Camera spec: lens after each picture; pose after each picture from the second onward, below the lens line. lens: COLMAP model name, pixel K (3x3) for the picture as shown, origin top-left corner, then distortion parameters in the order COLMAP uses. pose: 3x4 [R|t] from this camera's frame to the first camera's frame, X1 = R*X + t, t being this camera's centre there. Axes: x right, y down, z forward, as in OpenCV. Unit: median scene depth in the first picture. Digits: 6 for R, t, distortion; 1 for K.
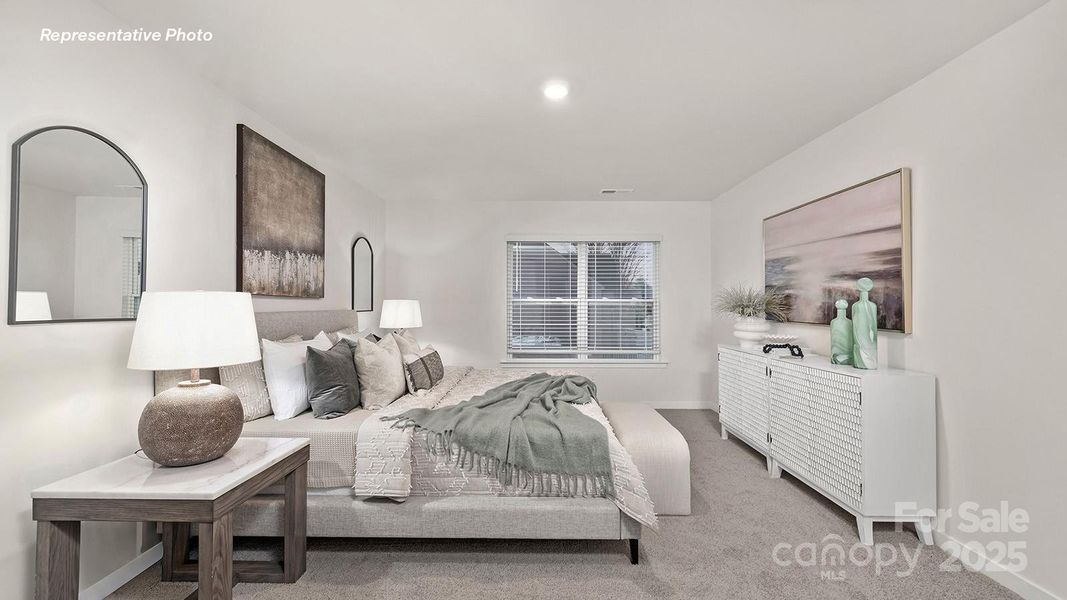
lens RADIAL K [[458.6, 0, 535.3], [0, 458.6, 296.2], [0, 0, 1]] dist [0.003546, 0.001002]
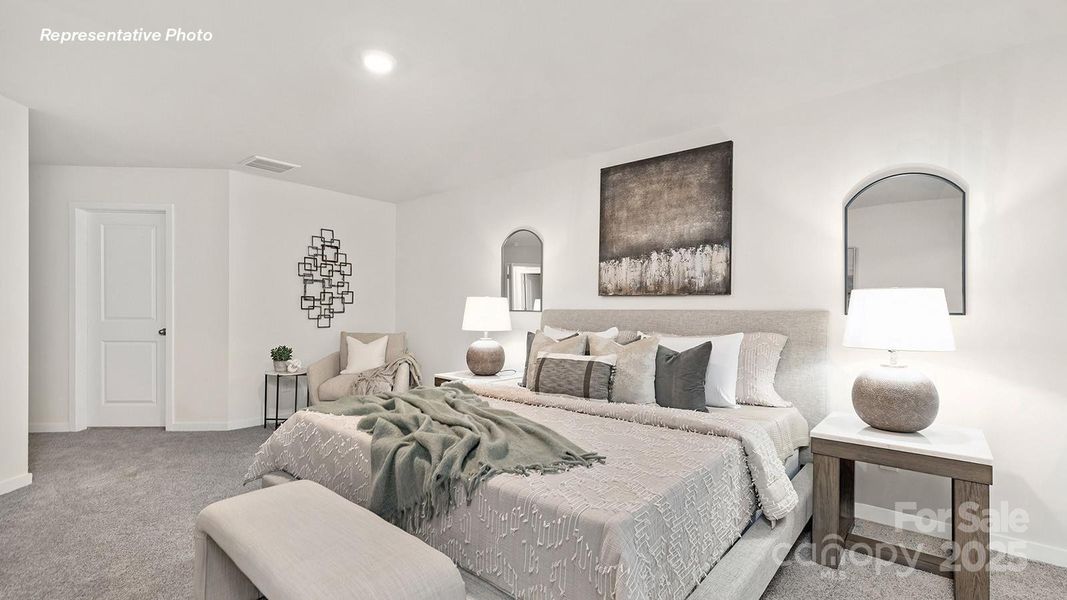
lens RADIAL K [[458.6, 0, 526.6], [0, 458.6, 307.2], [0, 0, 1]] dist [0.003546, 0.001002]
pose [[-0.641169, -0.015952, -0.767234, 0.460841], [0.004271, 0.999694, -0.024354, 0.053206], [0.767388, -0.018892, -0.640904, 1.493314]]
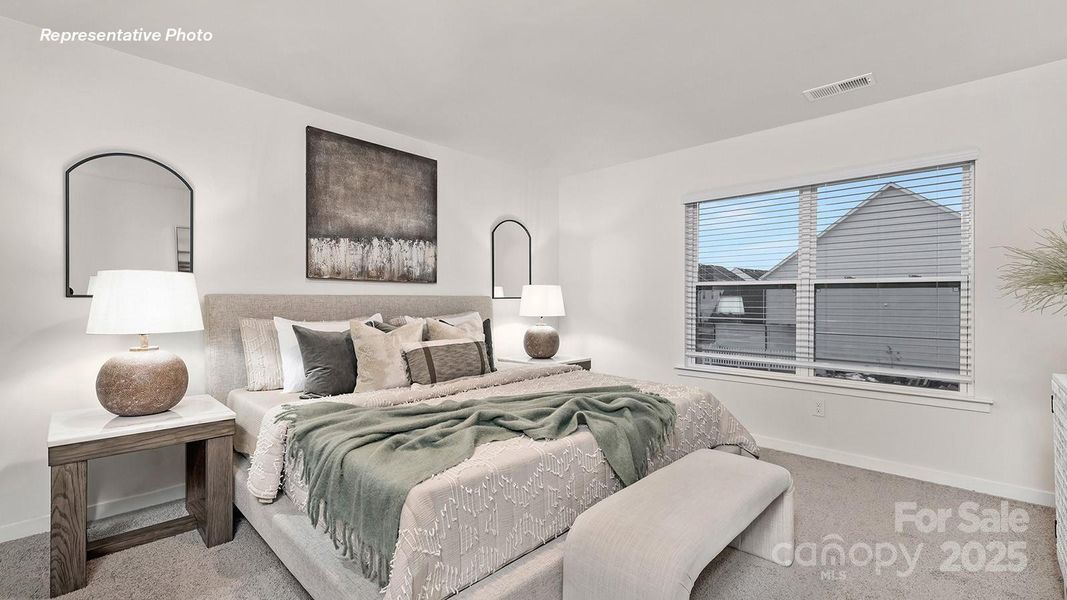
lens RADIAL K [[458.6, 0, 530.2], [0, 458.6, 303.1], [0, 0, 1]] dist [0.003546, 0.001002]
pose [[0.715194, 0.006586, -0.698895, 0.472476], [0.011590, 0.999706, 0.021281, 0.034481], [0.698830, -0.023320, 0.714908, 0.506171]]
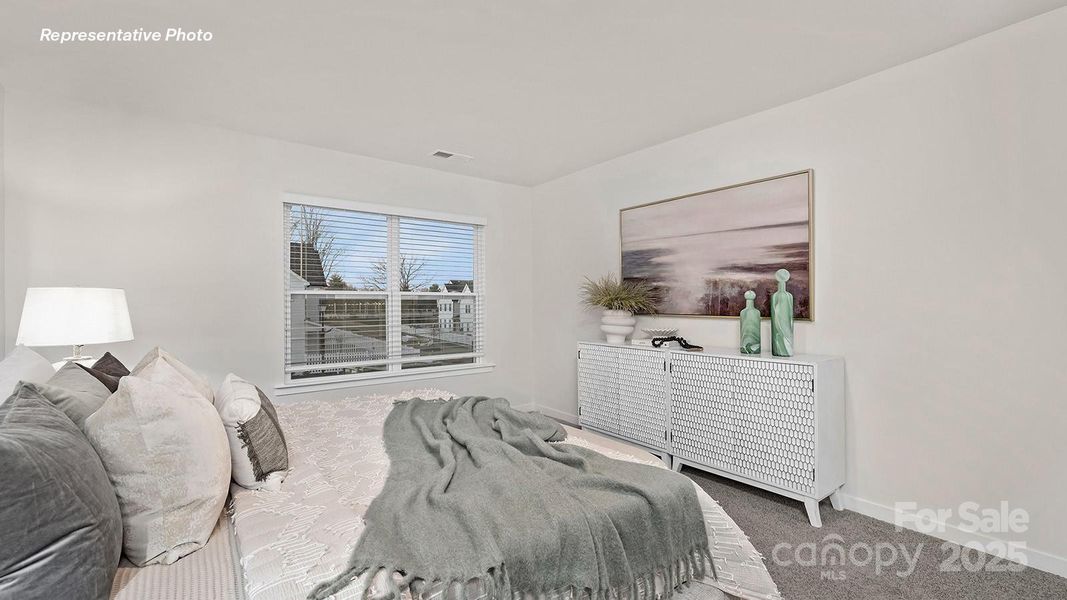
lens RADIAL K [[458.6, 0, 540.8], [0, 458.6, 298.8], [0, 0, 1]] dist [0.003546, 0.001002]
pose [[0.786892, 0.000793, 0.617090, -0.304102], [-0.005608, 0.999967, 0.005866, 0.020752], [-0.617065, -0.008076, 0.786871, 0.438837]]
